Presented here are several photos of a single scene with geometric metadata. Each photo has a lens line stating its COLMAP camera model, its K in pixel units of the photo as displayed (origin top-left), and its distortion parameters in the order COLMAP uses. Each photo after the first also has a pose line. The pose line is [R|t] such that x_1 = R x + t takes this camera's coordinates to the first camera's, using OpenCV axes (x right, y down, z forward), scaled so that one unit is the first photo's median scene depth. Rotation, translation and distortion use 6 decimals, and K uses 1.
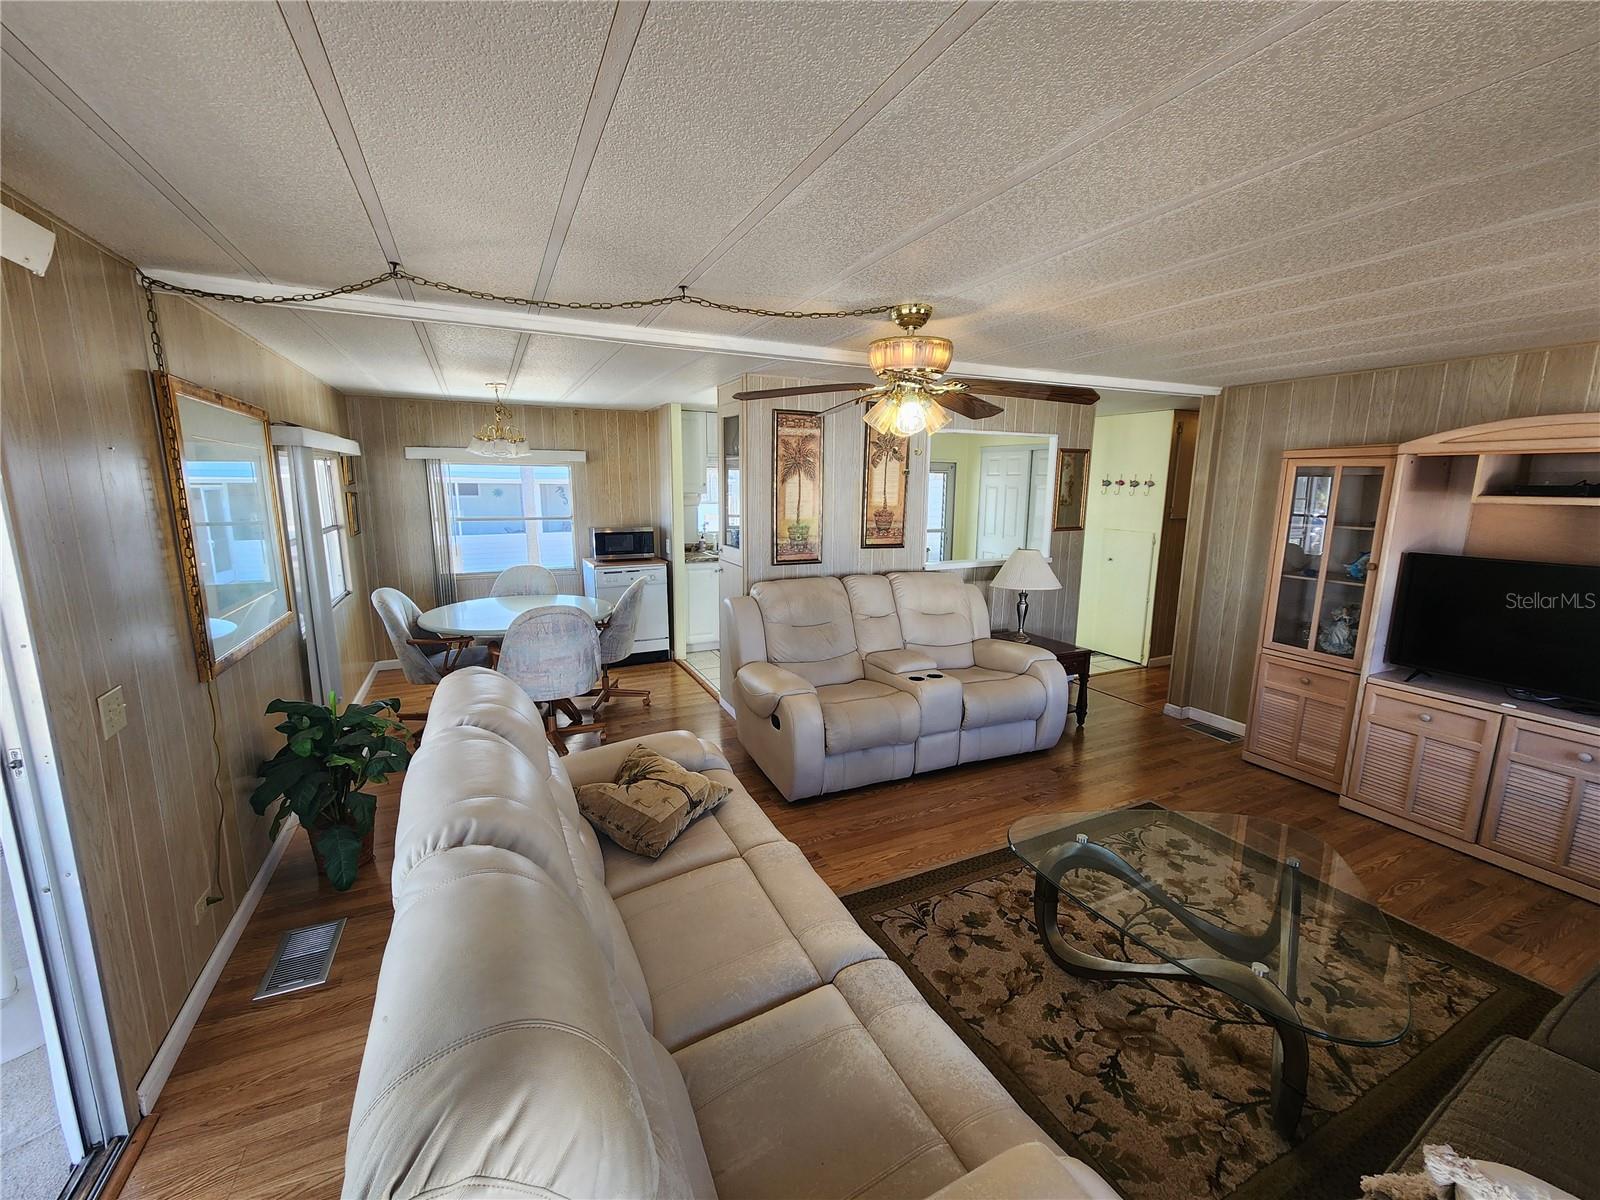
lens RADIAL K [[656.5, 0, 801.6], [0, 656.5, 600.6], [0, 0, 1]] dist [-0.005567, 0.000958]
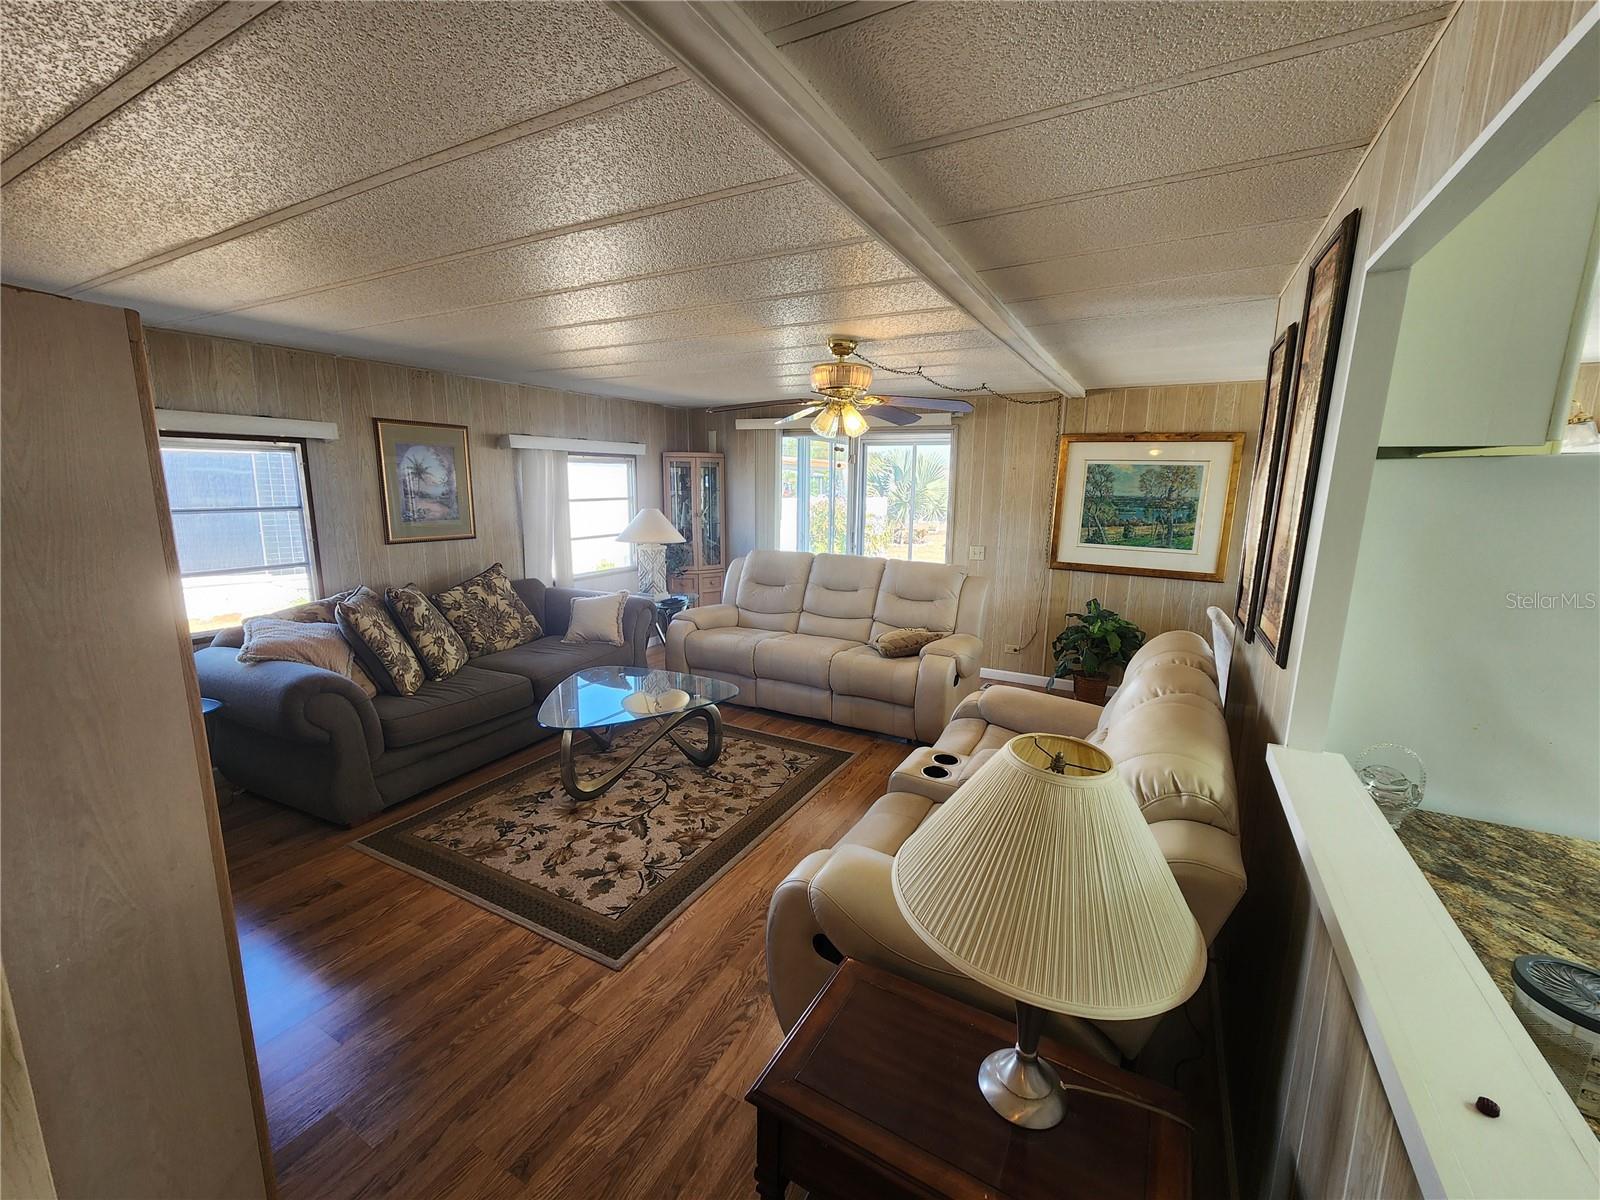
lens RADIAL K [[656.5, 0, 801.6], [0, 656.5, 600.6], [0, 0, 1]] dist [-0.005567, 0.000958]
pose [[-0.816218, 0.089570, -0.570759, 0.659304], [-0.118345, 0.941041, 0.316918, -0.231567], [0.565494, 0.326221, -0.757494, 1.352947]]
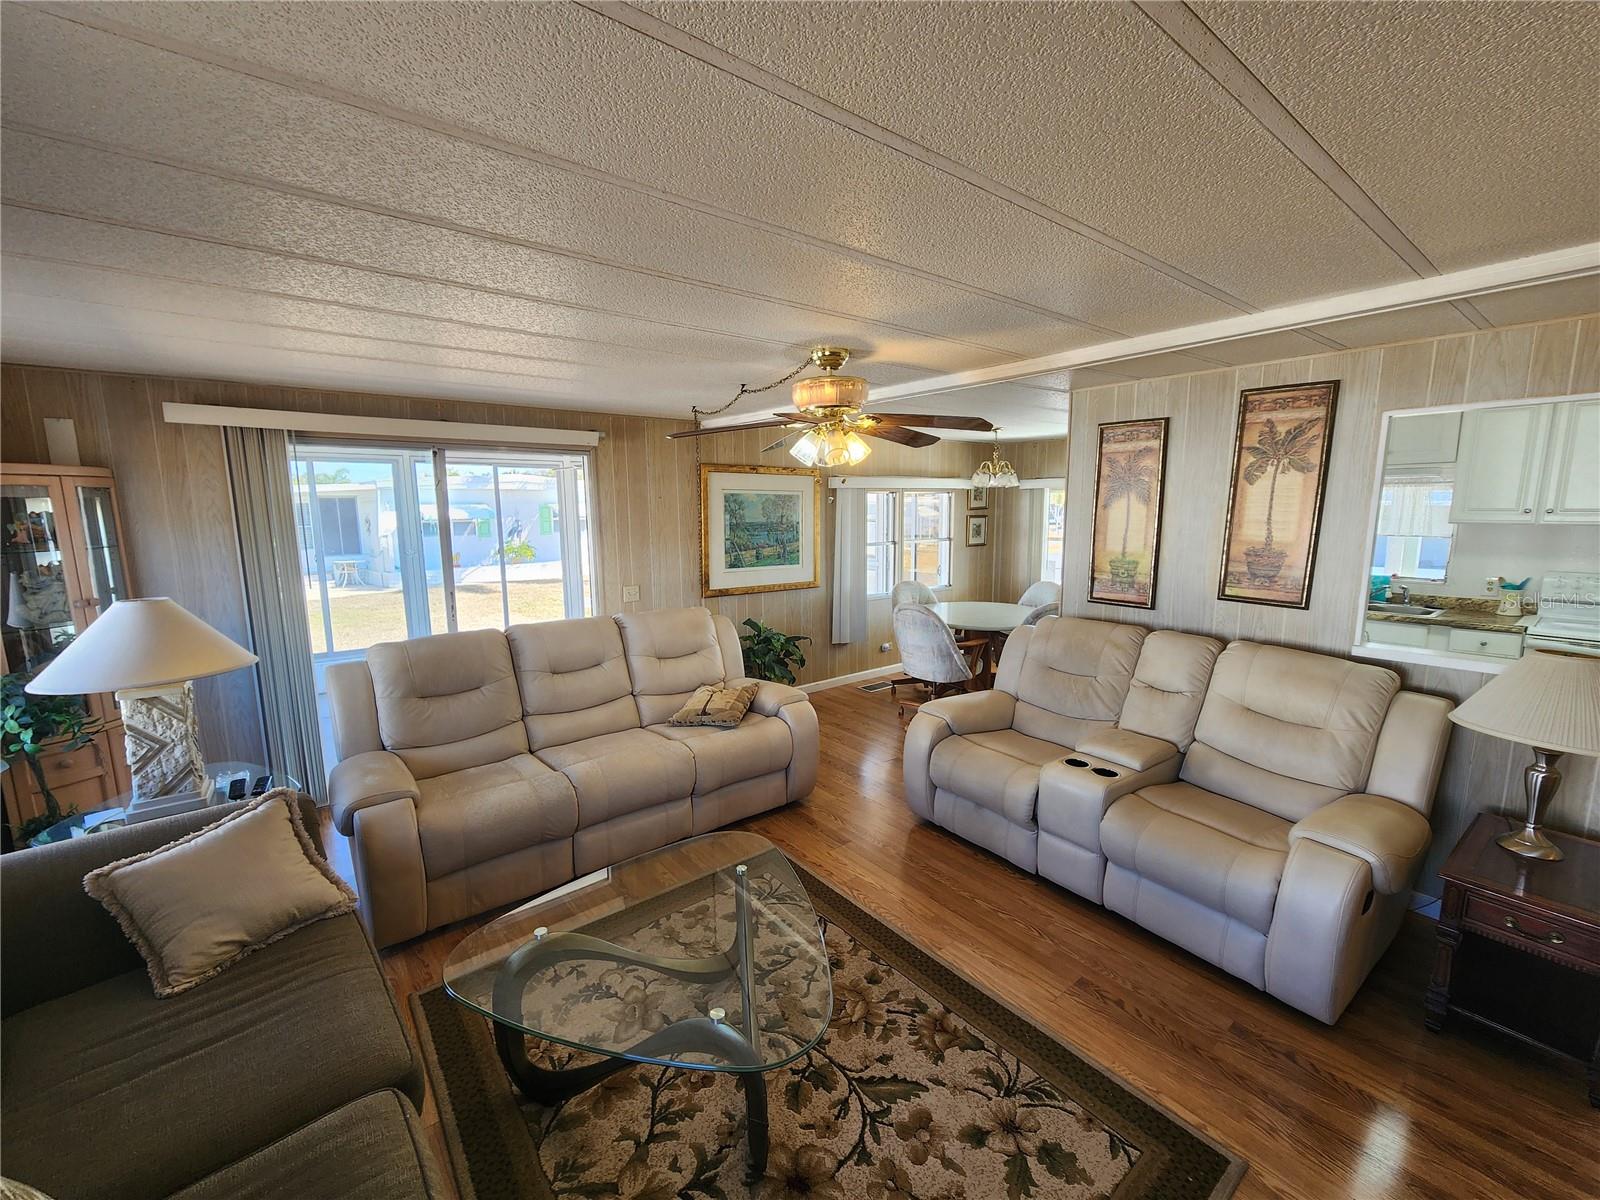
lens RADIAL K [[656.5, 0, 801.6], [0, 656.5, 600.6], [0, 0, 1]] dist [-0.005567, 0.000958]
pose [[0.208646, 0.136099, -0.968475, 0.804399], [-0.165439, 0.980910, 0.102205, -0.089822], [0.963897, 0.138899, 0.227179, 0.481644]]
